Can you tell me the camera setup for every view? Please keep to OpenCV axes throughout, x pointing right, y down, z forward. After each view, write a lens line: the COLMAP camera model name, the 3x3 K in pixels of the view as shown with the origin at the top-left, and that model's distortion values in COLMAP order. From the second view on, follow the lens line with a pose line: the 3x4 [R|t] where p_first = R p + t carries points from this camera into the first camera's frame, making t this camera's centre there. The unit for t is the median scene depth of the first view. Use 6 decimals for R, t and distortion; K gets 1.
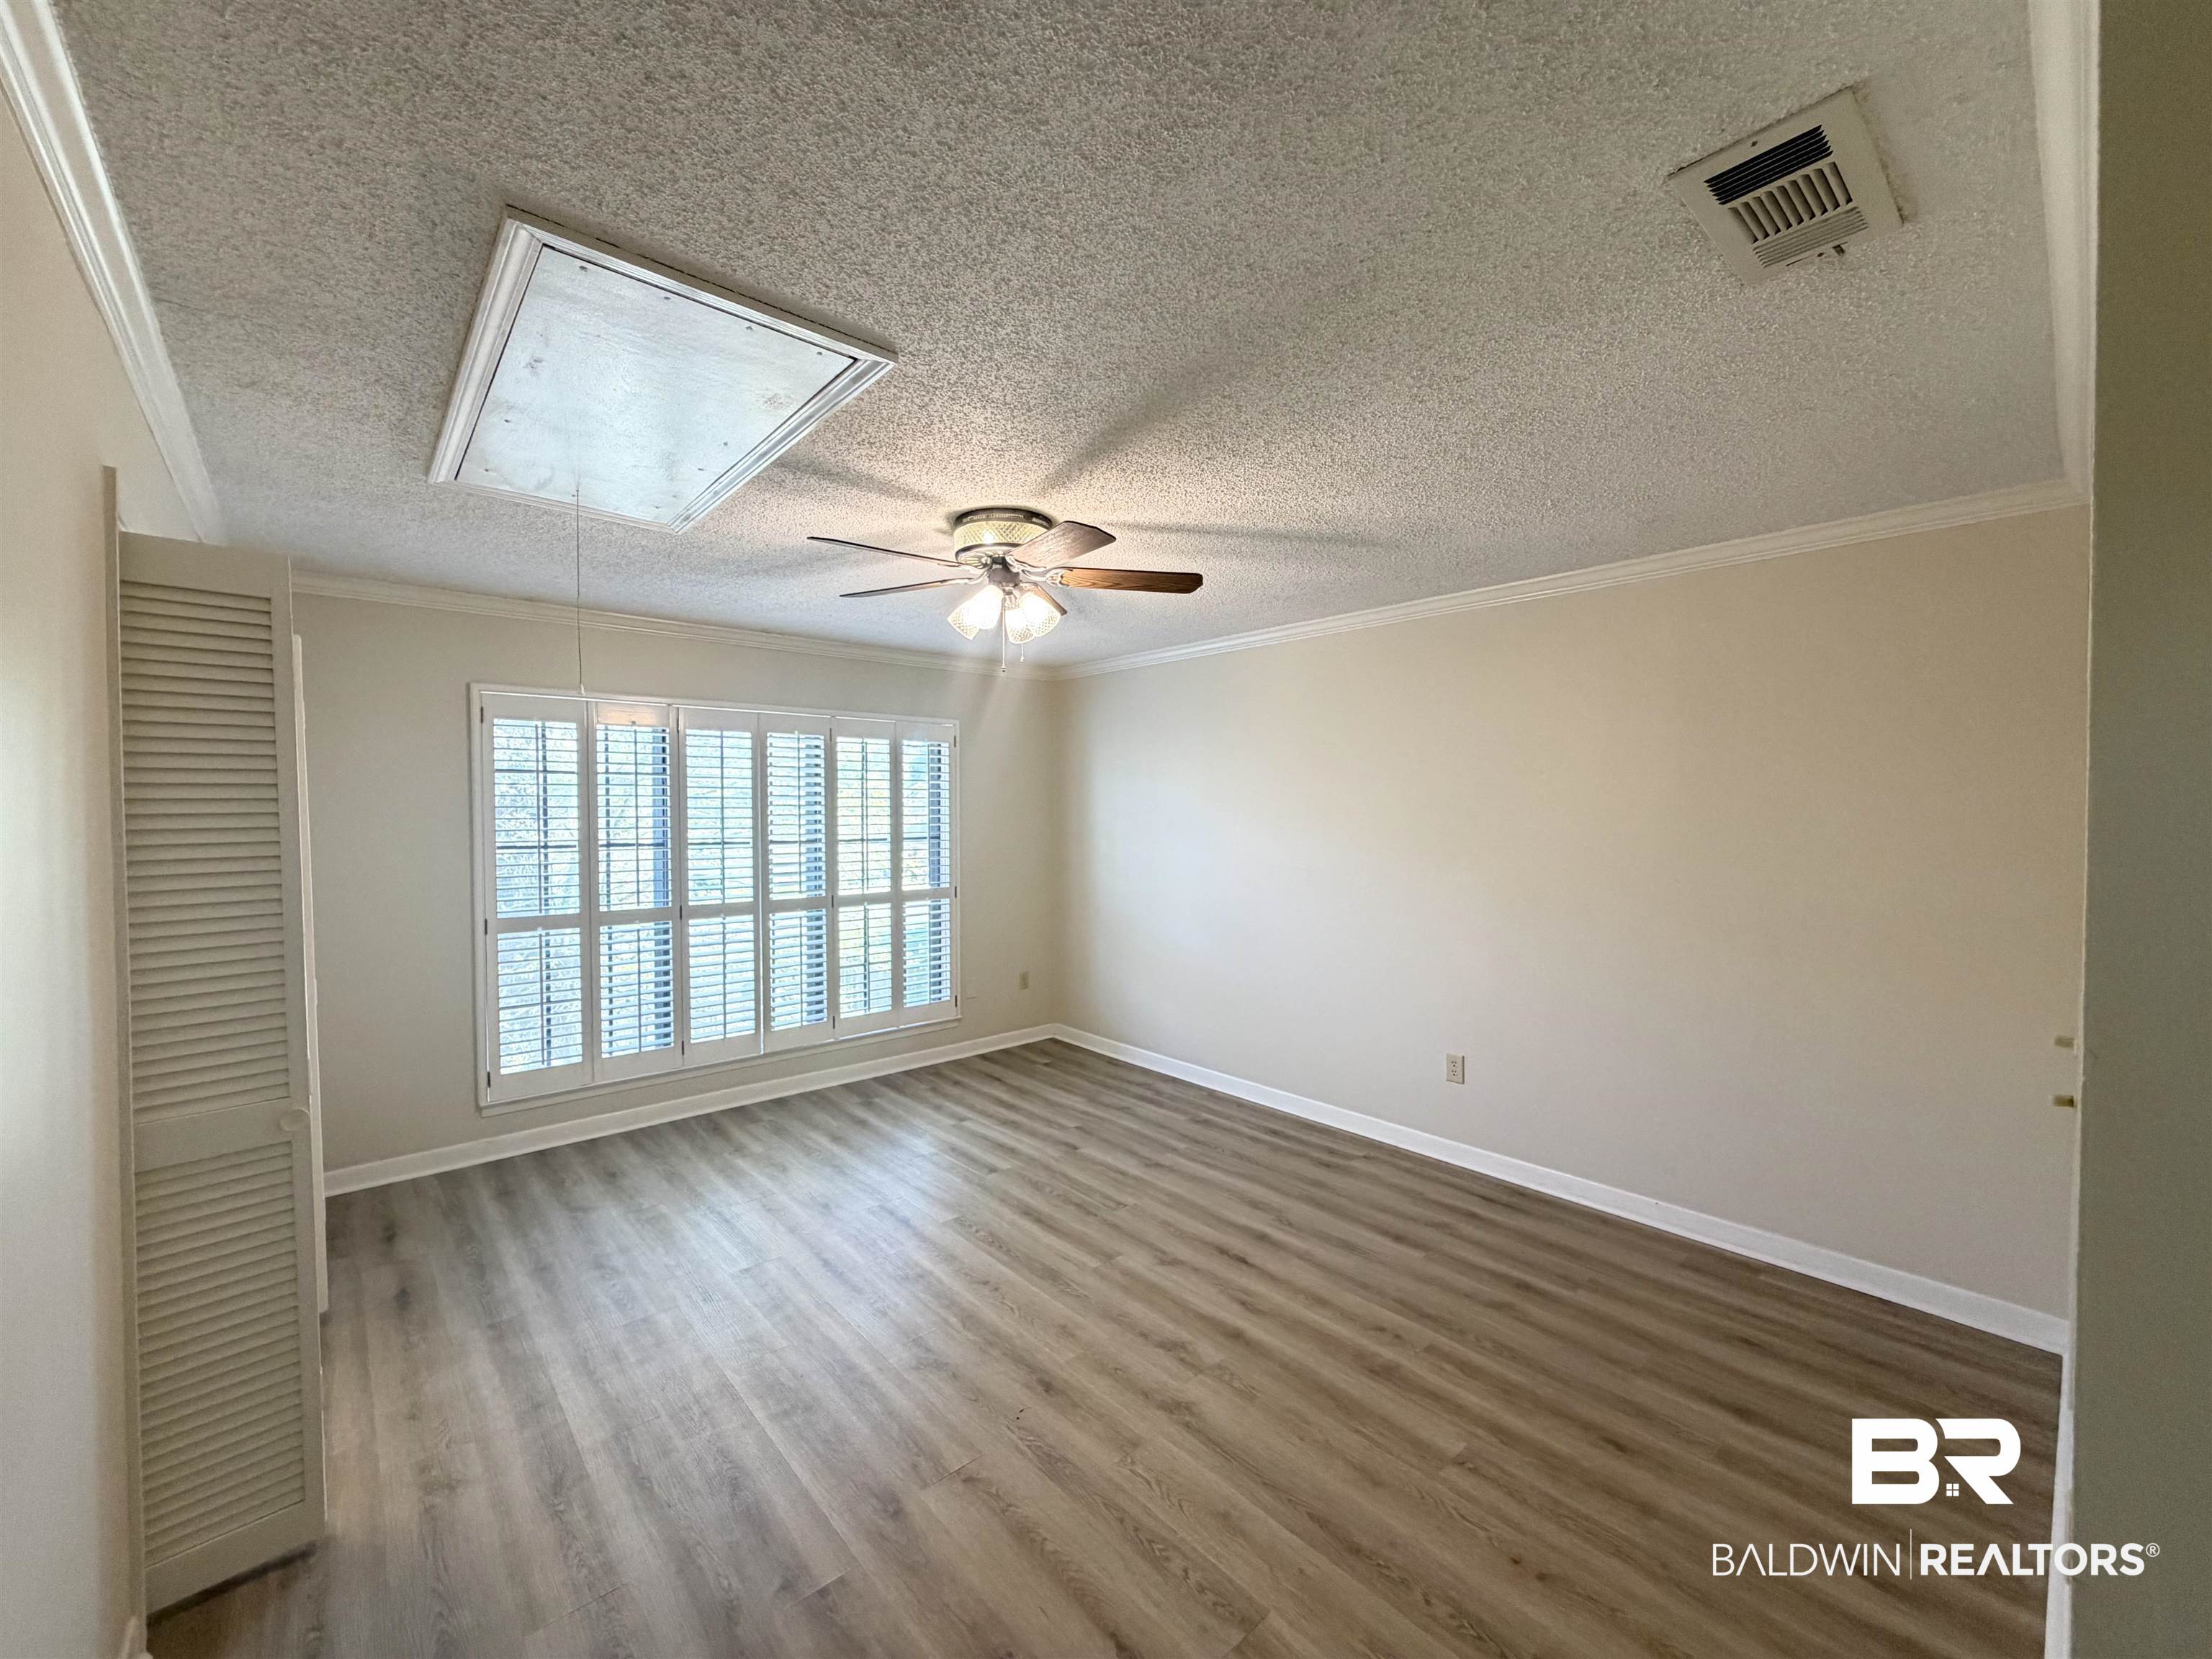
lens RADIAL K [[880.3, 0, 1104.8], [0, 880.3, 824.7], [0, 0, 1]] dist [0.001976, -0.001153]
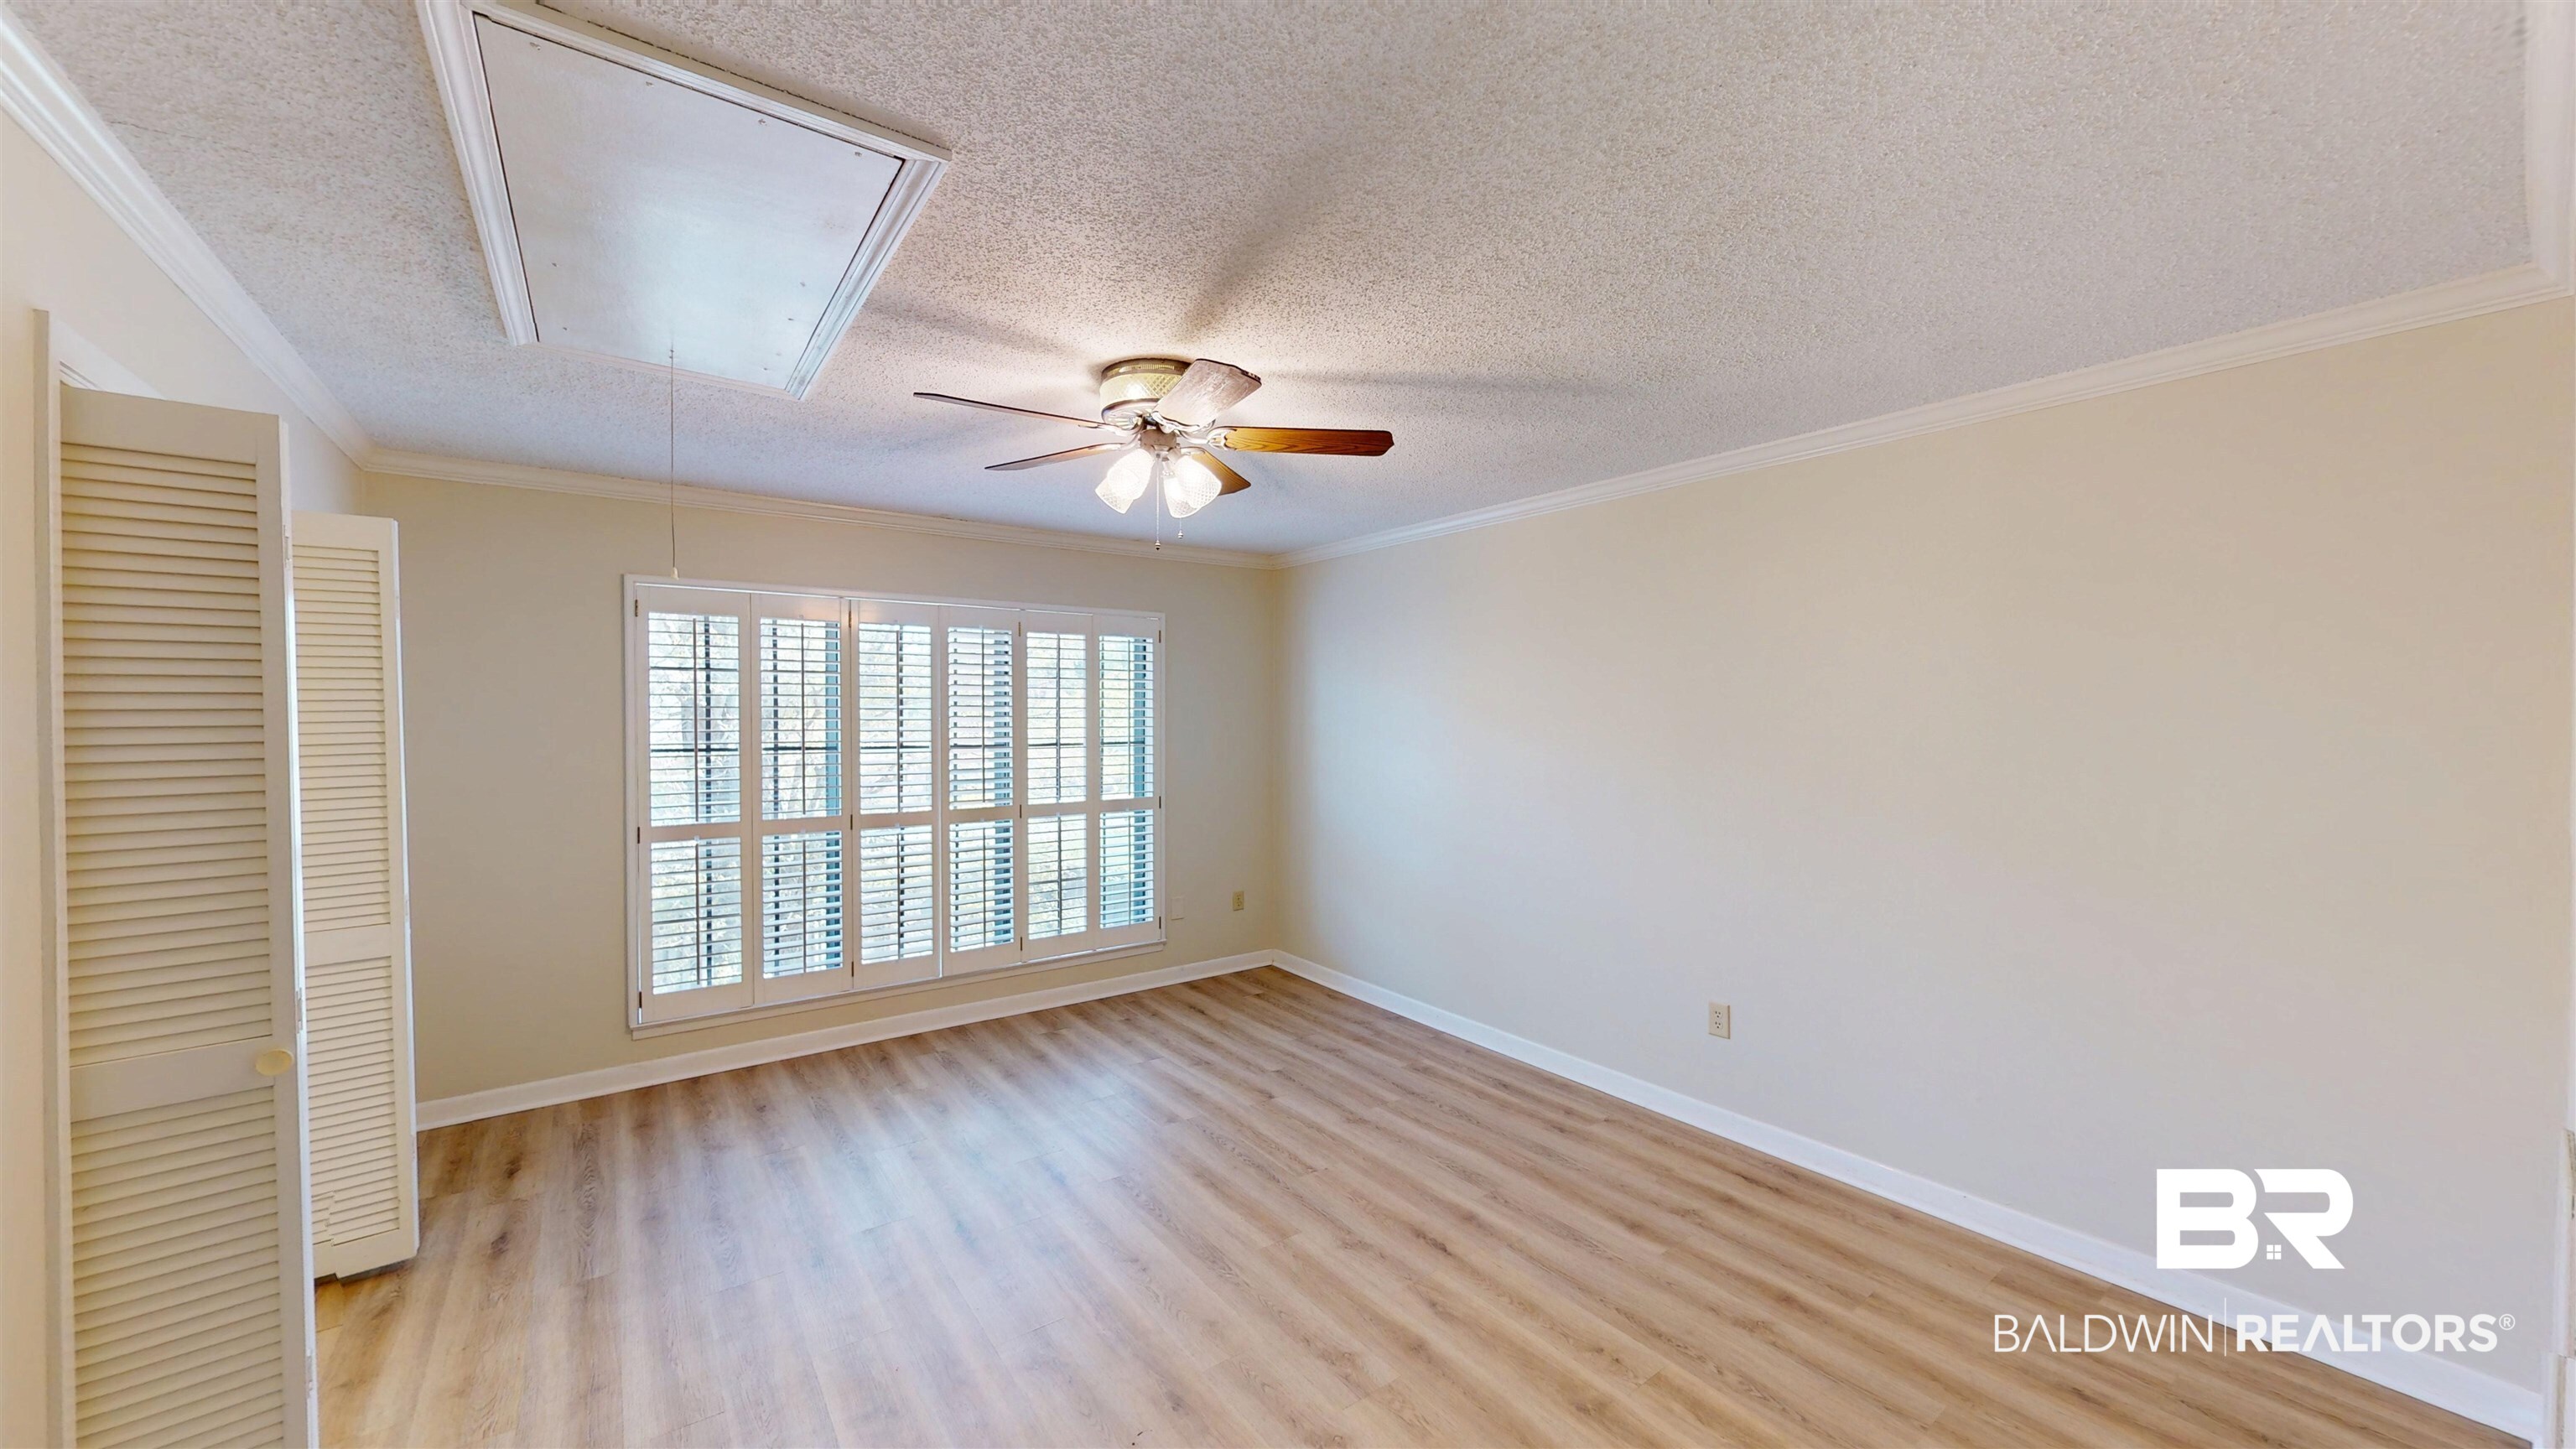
lens RADIAL K [[944.8, 0, 1276.7], [0, 944.8, 721.5], [0, 0, 1]] dist [-0.001049, 0.000499]
pose [[0.996152, 0.003286, -0.087576, 0.080099], [-0.003984, 0.999962, -0.007791, 0.001000], [0.087547, 0.008110, 0.996127, 0.087109]]
